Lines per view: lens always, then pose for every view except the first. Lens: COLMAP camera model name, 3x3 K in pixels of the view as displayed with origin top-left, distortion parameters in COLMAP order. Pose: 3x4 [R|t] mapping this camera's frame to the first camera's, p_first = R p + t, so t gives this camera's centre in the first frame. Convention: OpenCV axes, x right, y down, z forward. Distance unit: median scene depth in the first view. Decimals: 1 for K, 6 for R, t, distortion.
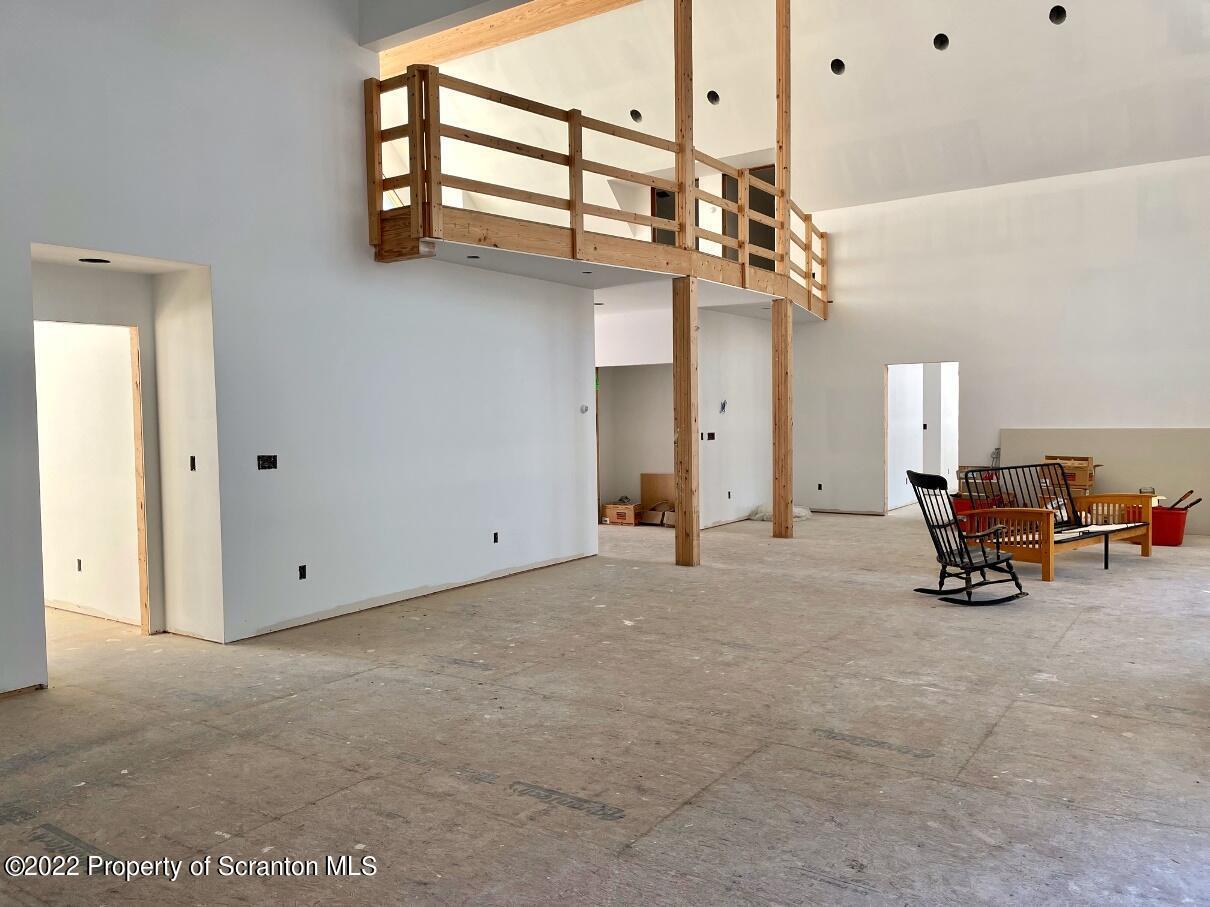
lens RADIAL K [[913.2, 0, 605.0], [0, 913.2, 453.5], [0, 0, 1]] dist [0.082041, -0.104463]
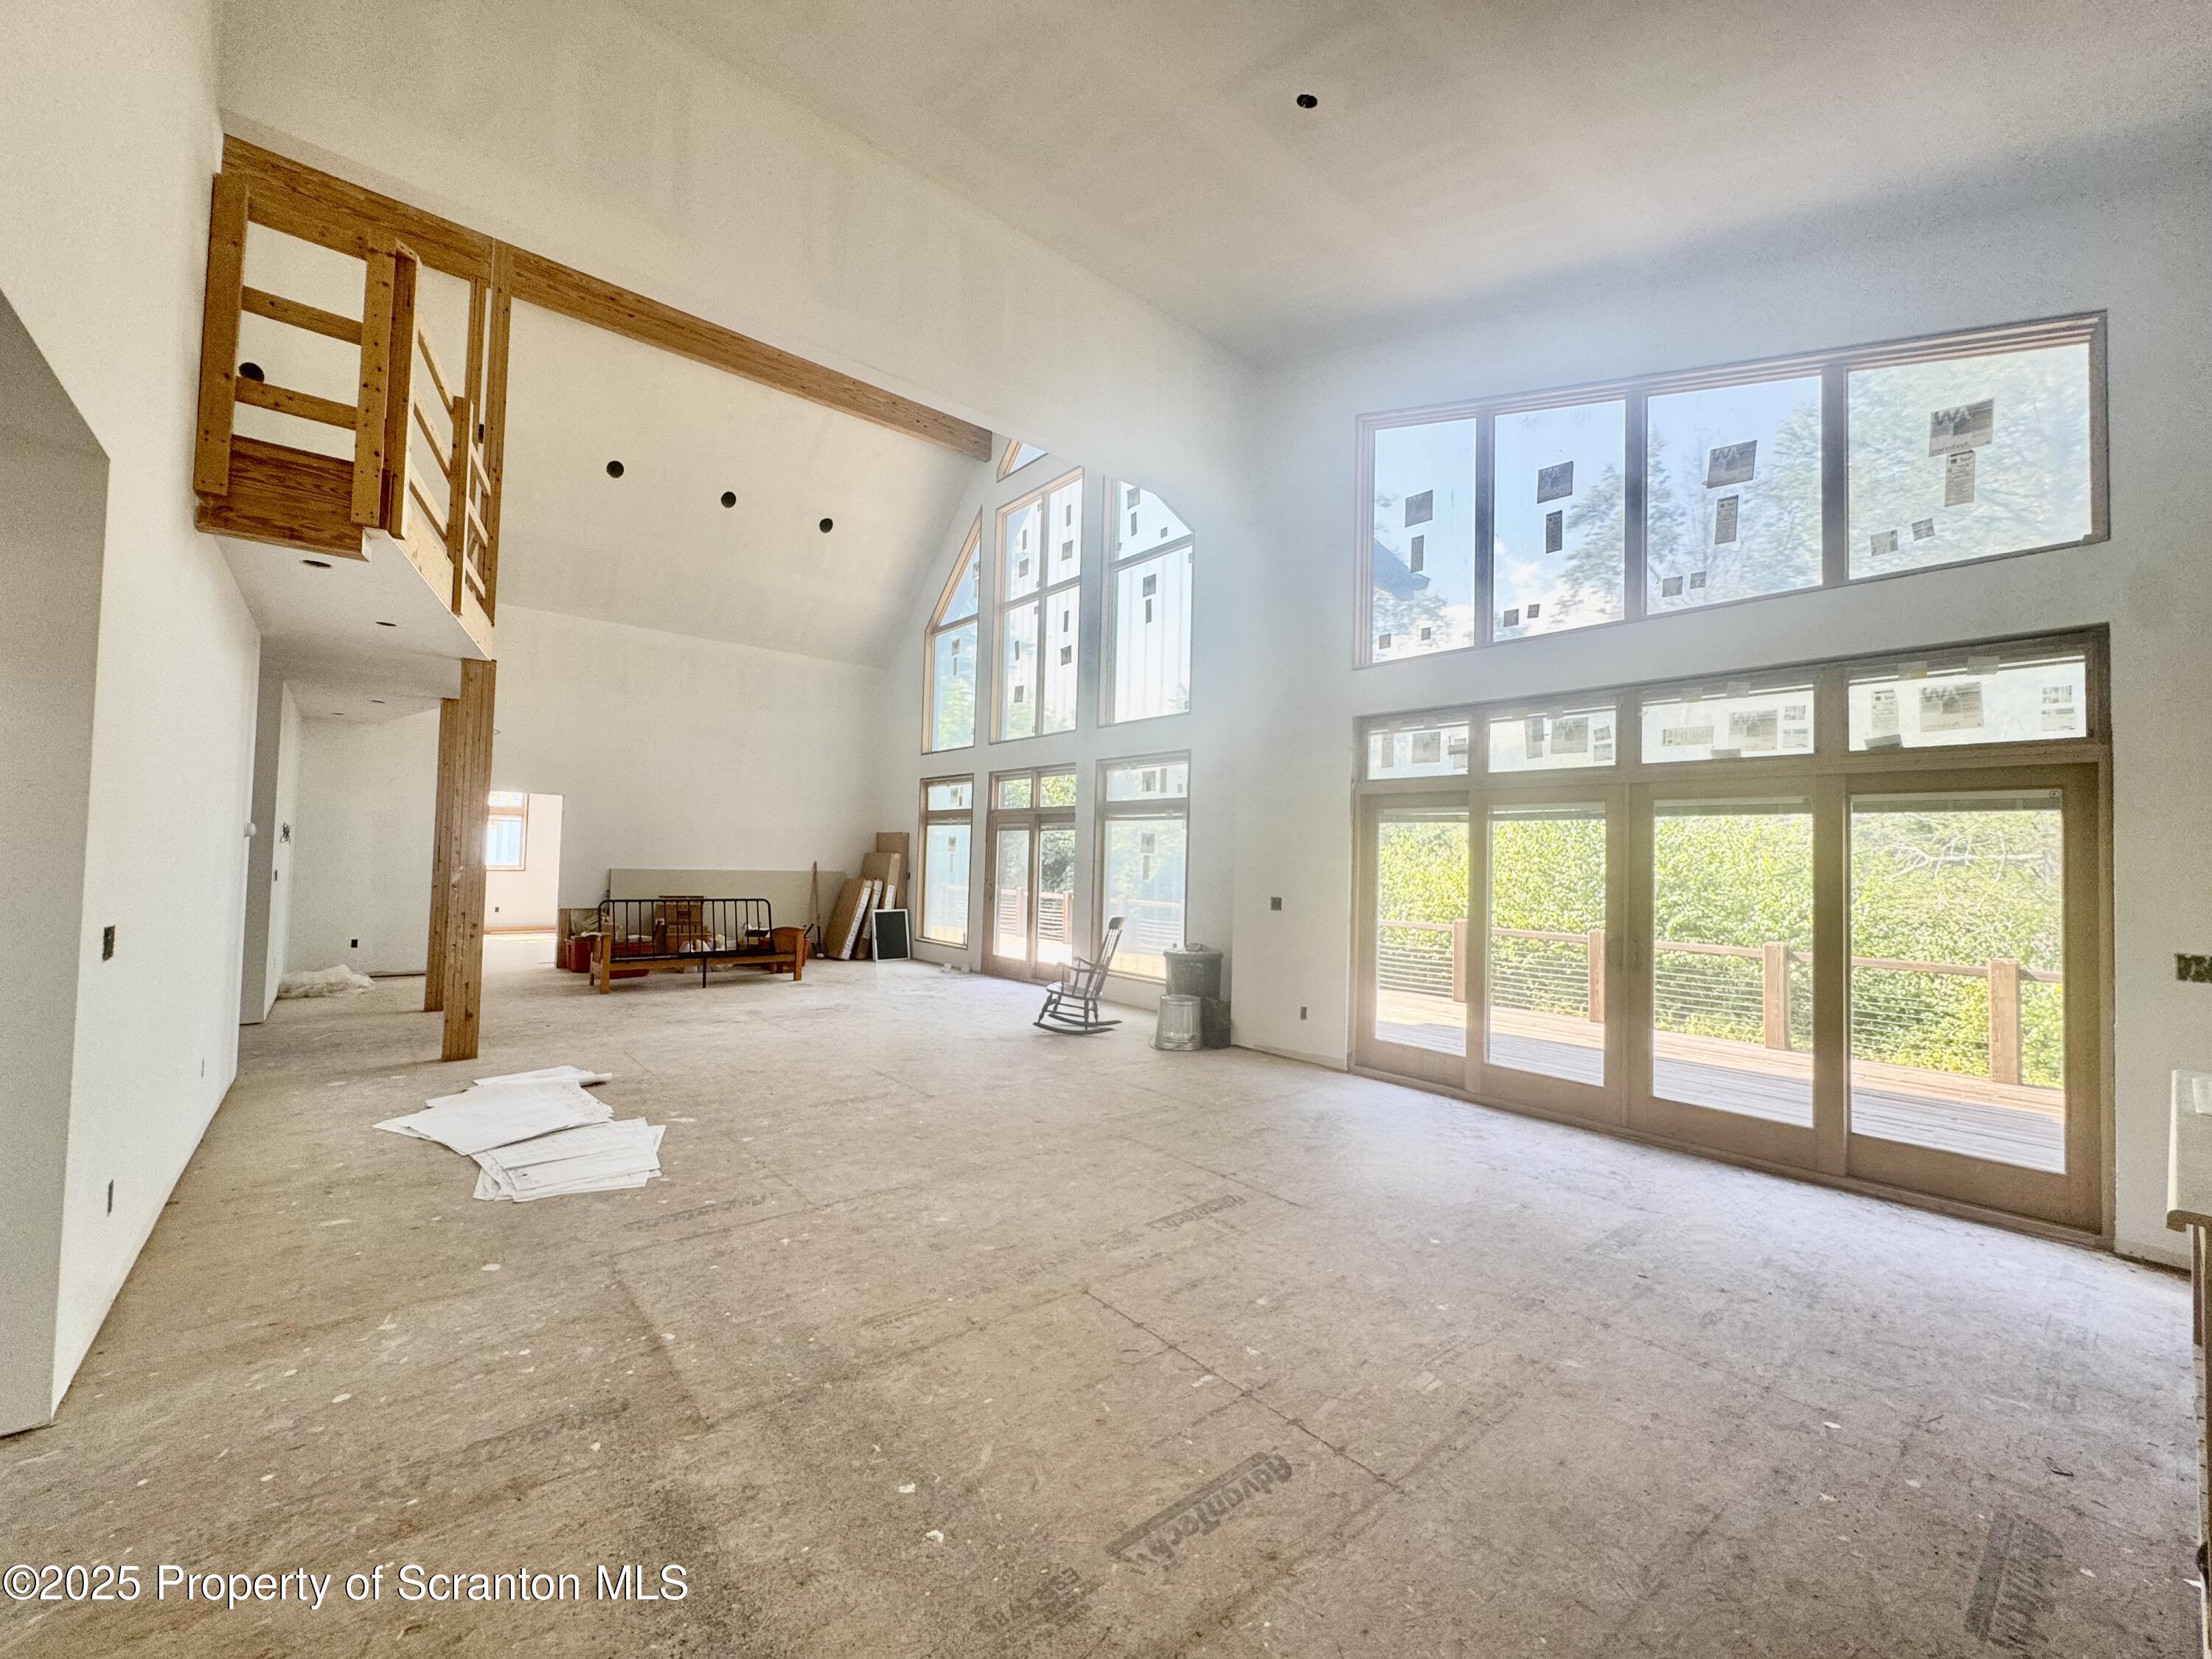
lens RADIAL K [[893.2, 0, 1108.7], [0, 893.2, 826.7], [0, 0, 1]] dist [-0.000956, -0.000039]
pose [[0.266028, 0.056299, 0.962320, -0.596098], [0.013669, 0.997972, -0.062163, -0.011040], [-0.963869, 0.029691, 0.264719, 0.424670]]
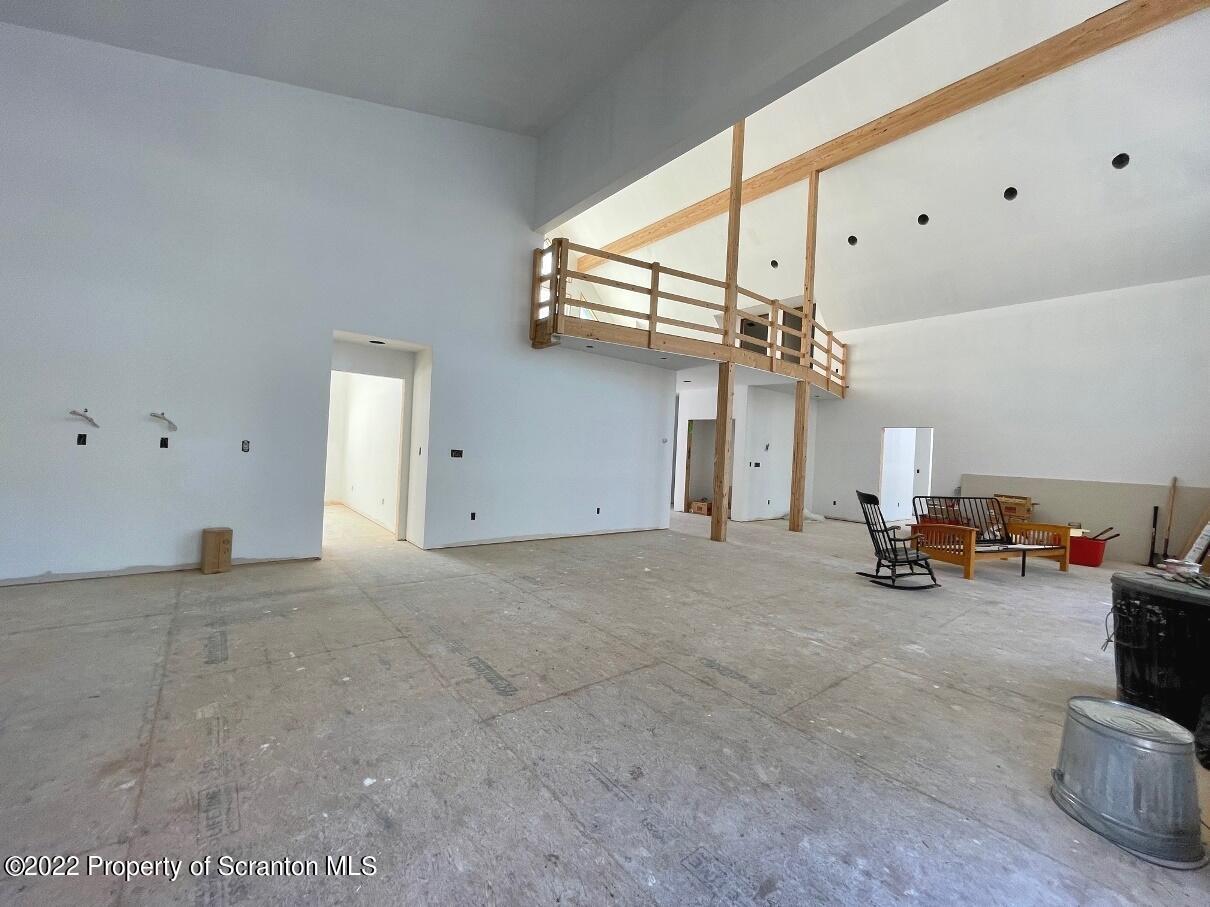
lens RADIAL K [[489.3, 0, 600.6], [0, 489.3, 450.0], [0, 0, 1]] dist [-0.005207, -0.000390]
pose [[0.954418, 0.061664, -0.292034, 0.175917], [-0.076070, 0.996369, -0.038225, 0.016286], [0.288616, 0.058698, 0.955644, 0.146111]]
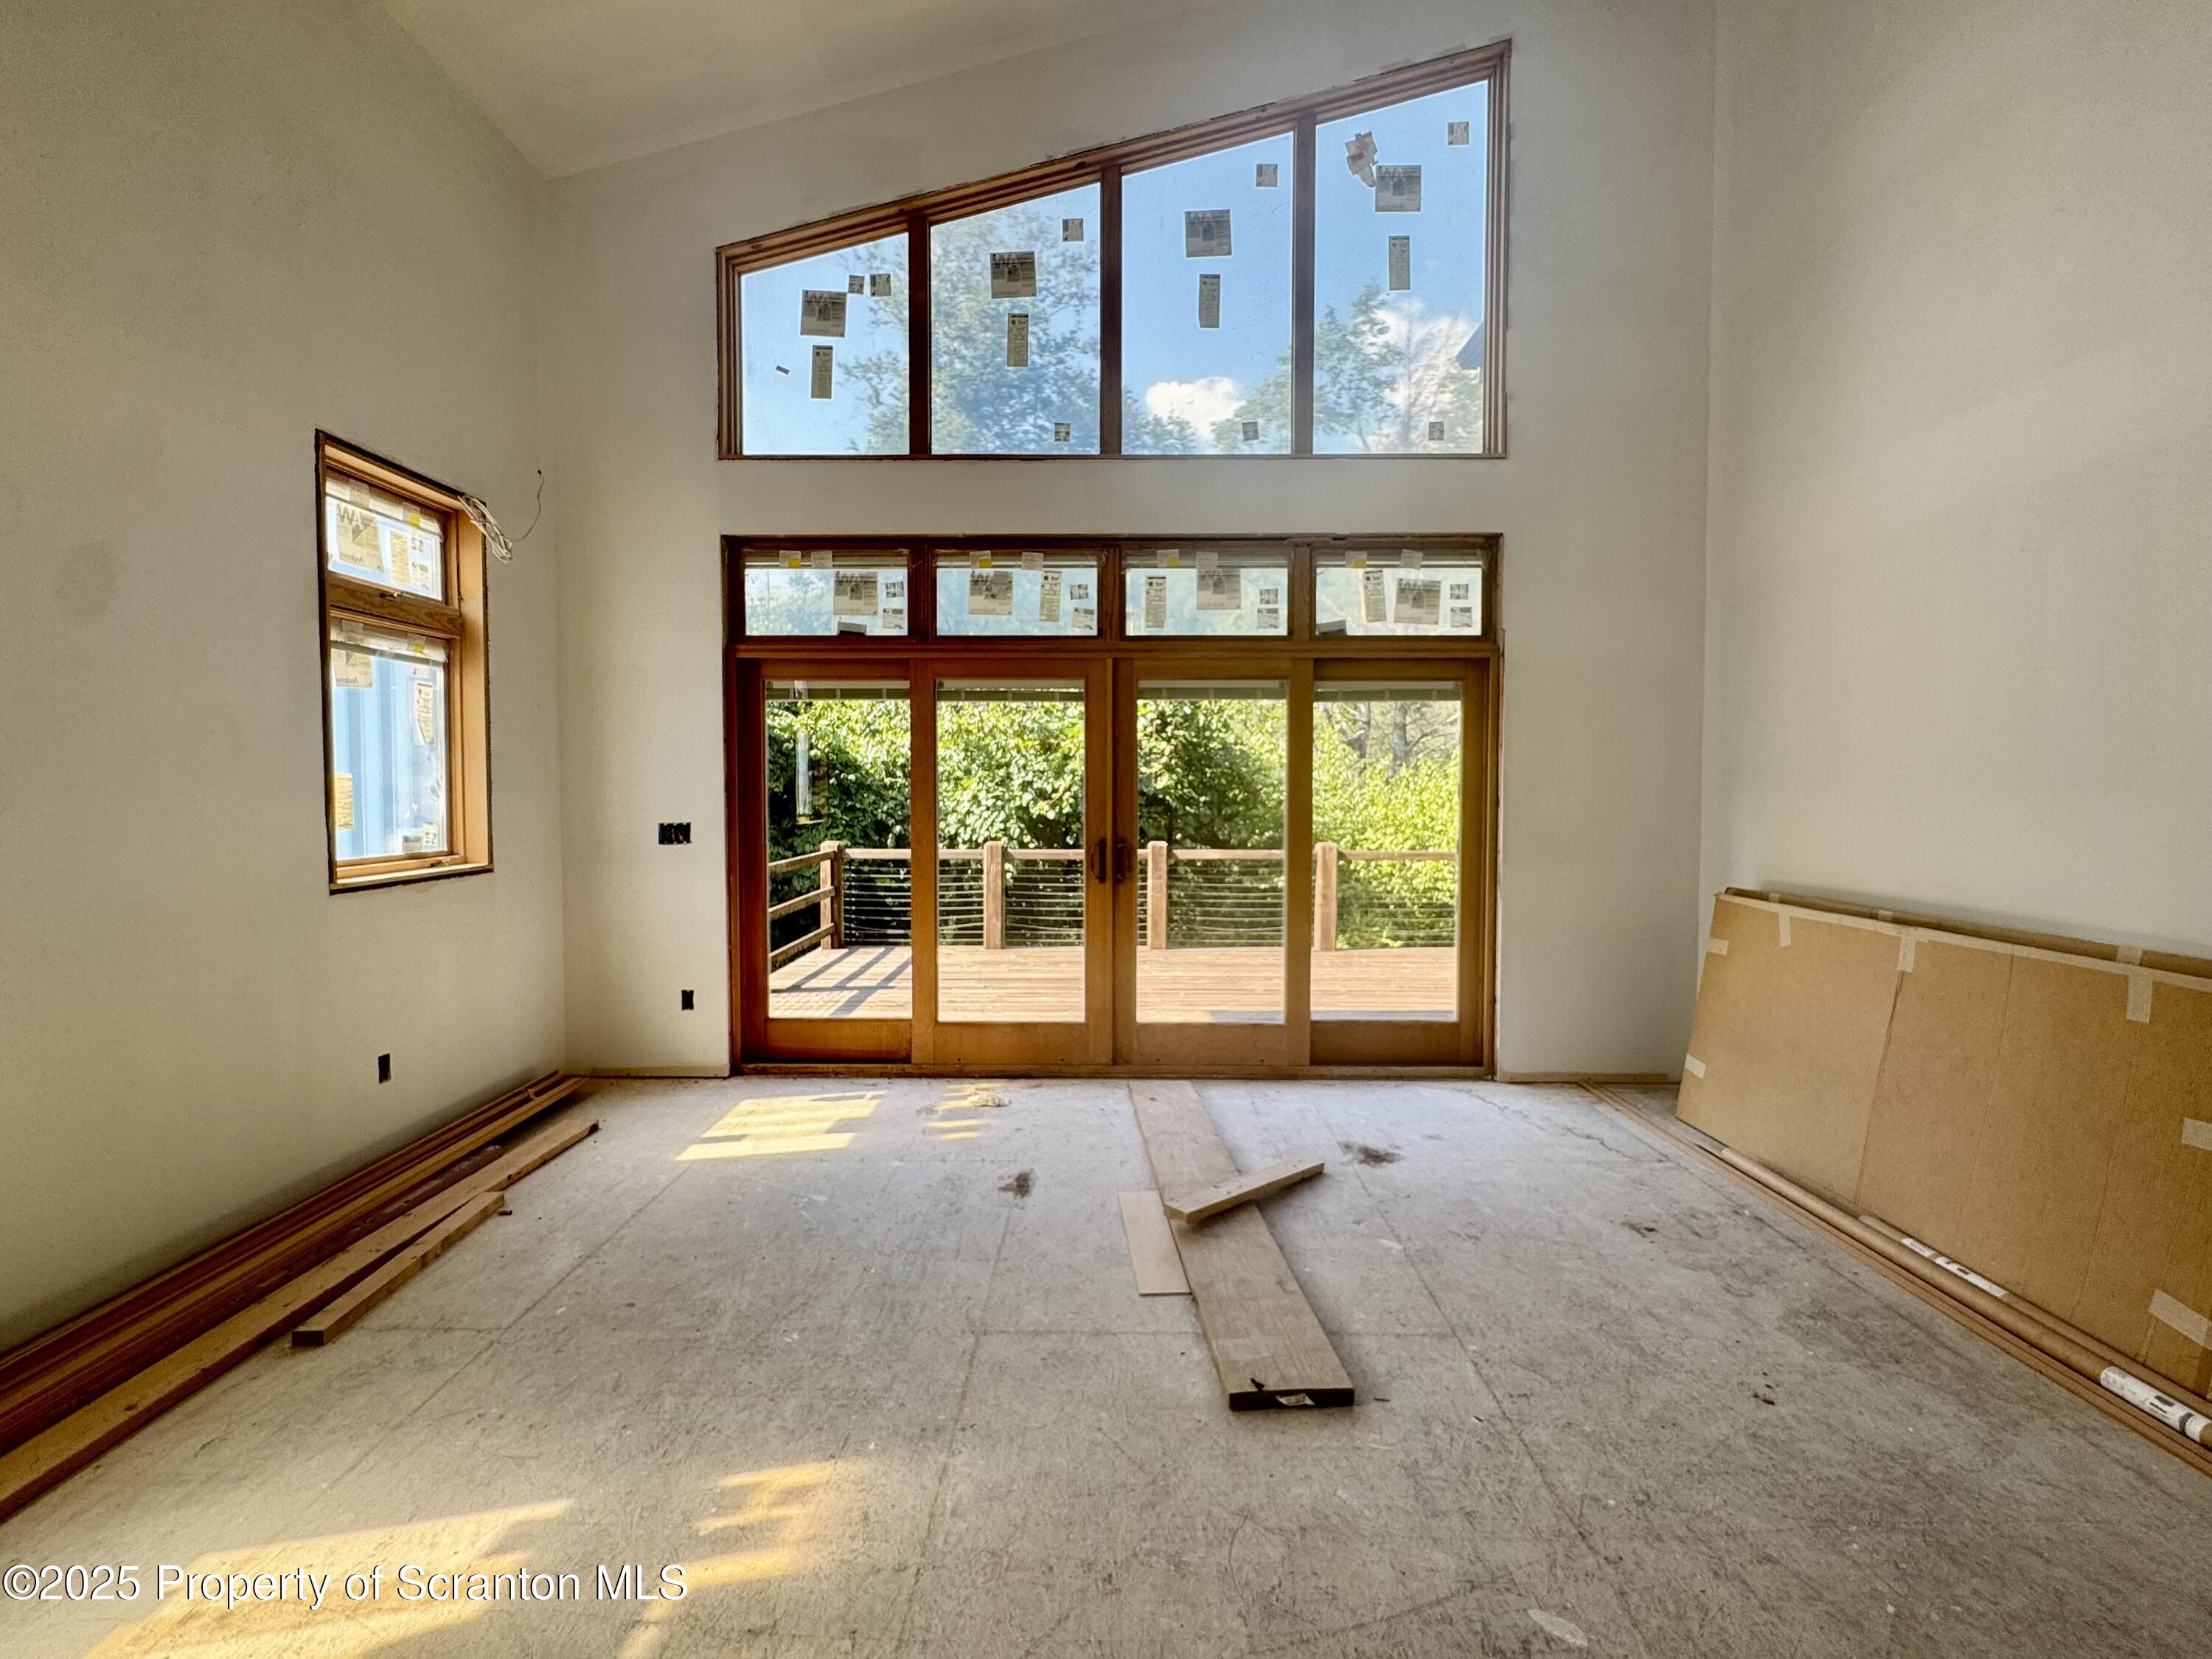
lens RADIAL K [[1155.4, 0, 1106.0], [0, 1155.4, 829.5], [0, 0, 1]] dist [0.001345, 0.000040]
pose [[-0.549705, -0.033708, 0.834679, -0.430477], [0.042584, 0.996756, 0.068299, -0.024366], [-0.834273, 0.073088, -0.546486, 0.655942]]
